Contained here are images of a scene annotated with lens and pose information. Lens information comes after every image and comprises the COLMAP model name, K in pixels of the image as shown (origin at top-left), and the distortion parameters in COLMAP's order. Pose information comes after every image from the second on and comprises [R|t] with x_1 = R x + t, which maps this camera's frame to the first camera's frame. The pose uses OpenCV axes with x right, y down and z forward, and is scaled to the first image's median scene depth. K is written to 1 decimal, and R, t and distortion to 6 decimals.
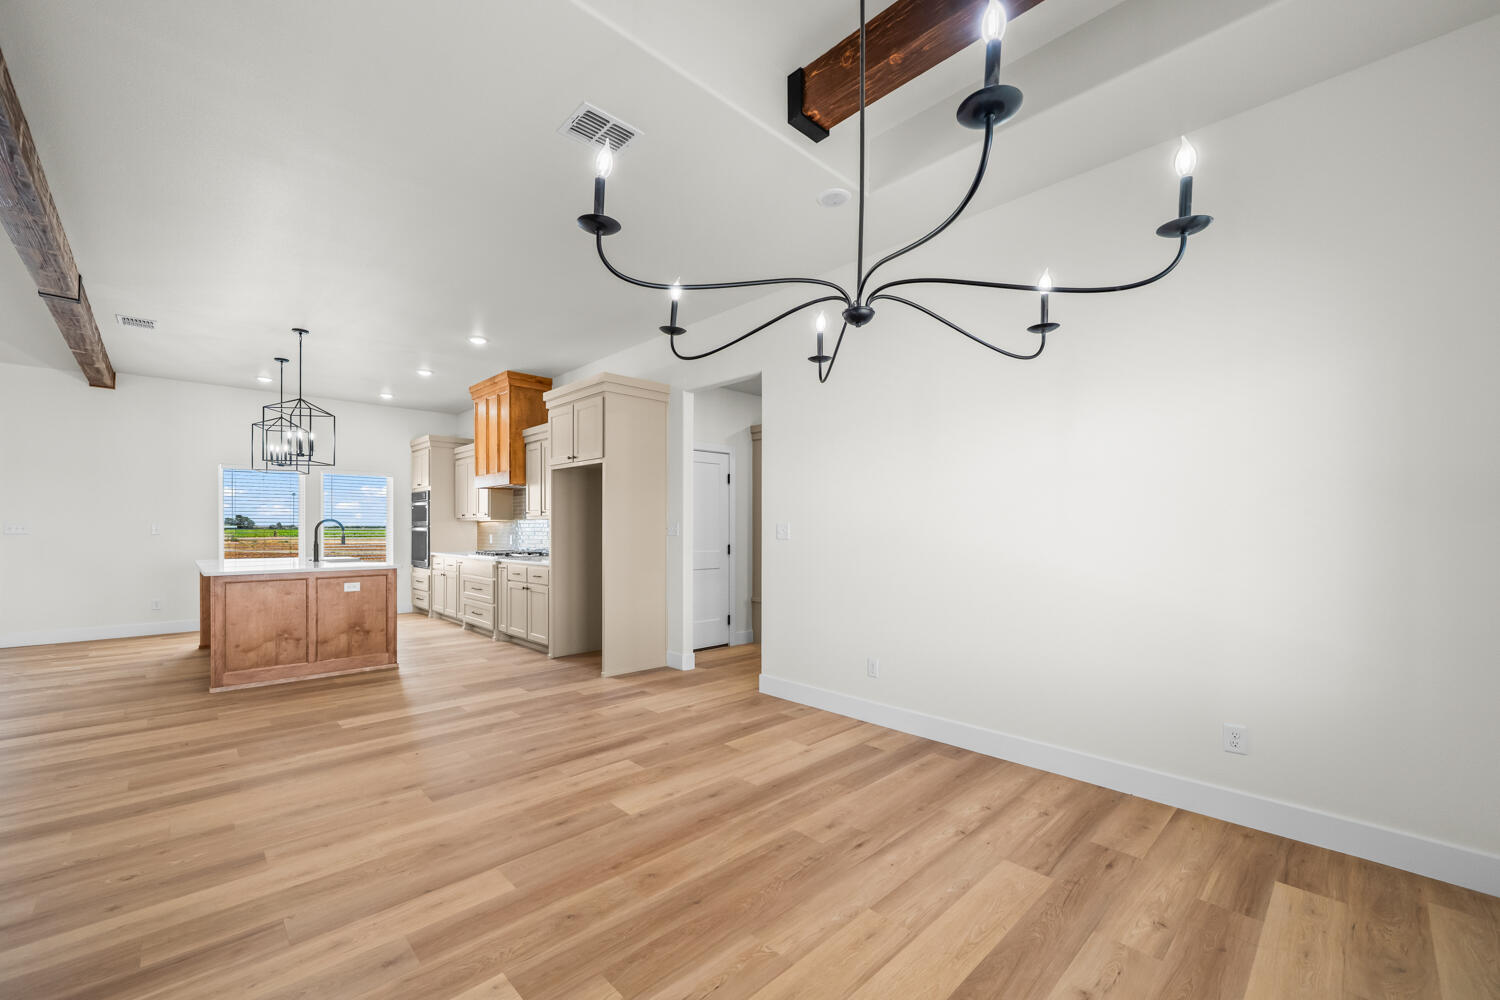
lens RADIAL K [[598.9, 0, 736.0], [0, 598.9, 527.9], [0, 0, 1]] dist [-0.001122, -0.000155]
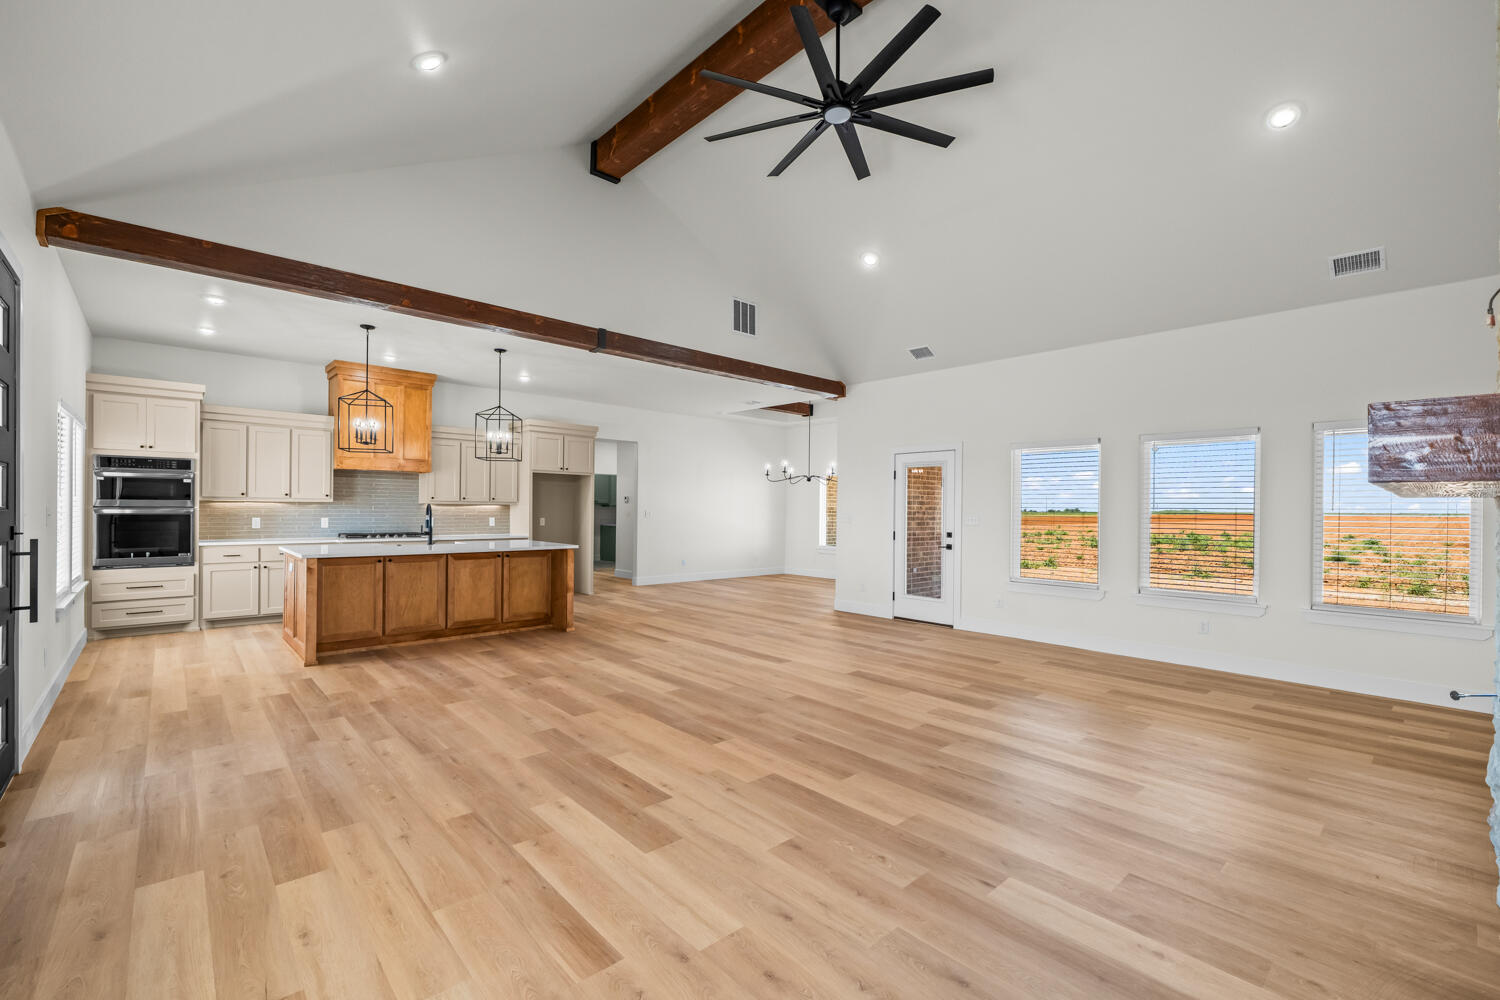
lens RADIAL K [[644.1, 0, 734.4], [0, 644.1, 510.5], [0, 0, 1]] dist [-0.000391, 0.000092]
pose [[0.033966, -0.001752, 0.999421, -2.196080], [-0.012067, 0.999925, 0.002163, -0.014750], [-0.999350, -0.012133, 0.033943, 0.525060]]
